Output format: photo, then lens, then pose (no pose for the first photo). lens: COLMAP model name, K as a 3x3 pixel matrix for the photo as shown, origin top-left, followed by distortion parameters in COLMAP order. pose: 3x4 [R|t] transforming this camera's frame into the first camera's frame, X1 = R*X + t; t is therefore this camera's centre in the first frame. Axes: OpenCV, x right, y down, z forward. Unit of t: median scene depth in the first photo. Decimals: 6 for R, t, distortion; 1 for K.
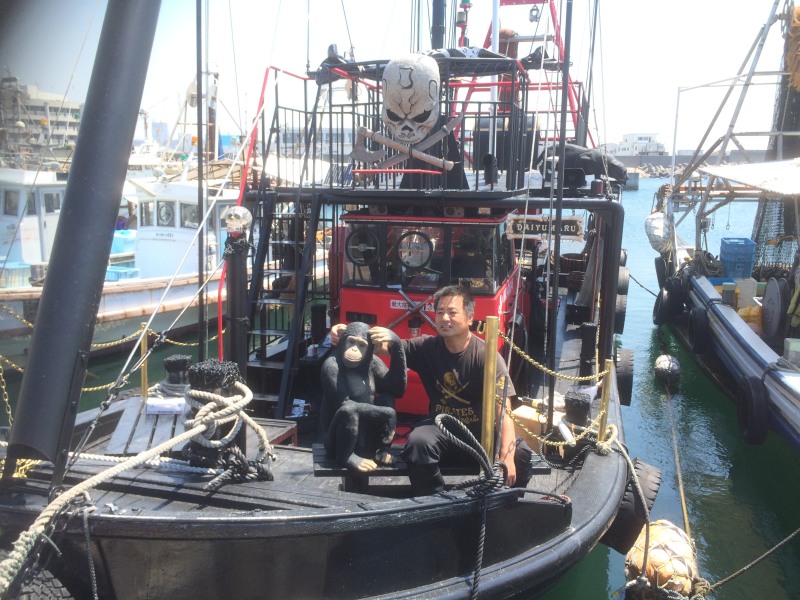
lens RADIAL K [[666.1, 0, 399.3], [0, 666.1, 295.7], [0, 0, 1]] dist [0.037637, 0.003365]
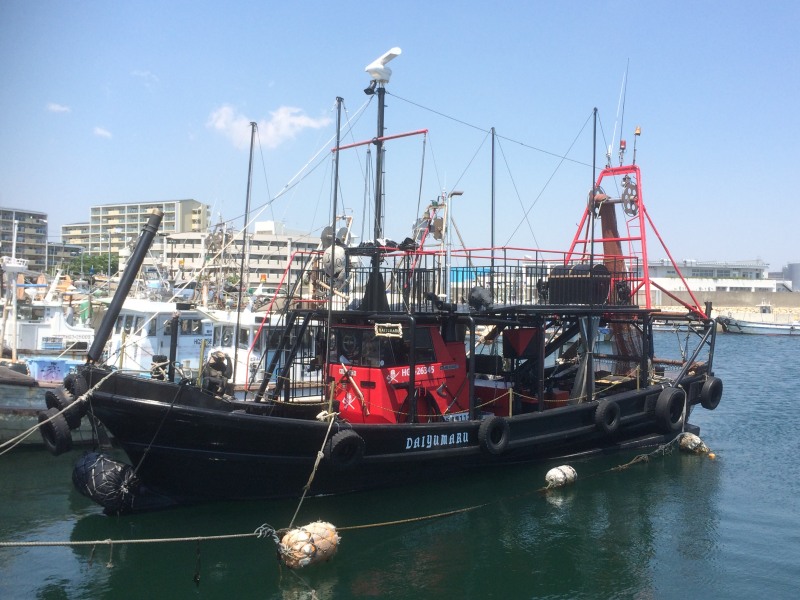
lens RADIAL K [[802.7, 0, 395.6], [0, 802.7, 300.1], [0, 0, 1]] dist [0.010839, 0.000000]
pose [[0.855498, 0.005031, -0.517782, 1.329454], [-0.107850, 0.979754, -0.168674, 0.185693], [0.506451, 0.200143, 0.838719, -0.876862]]
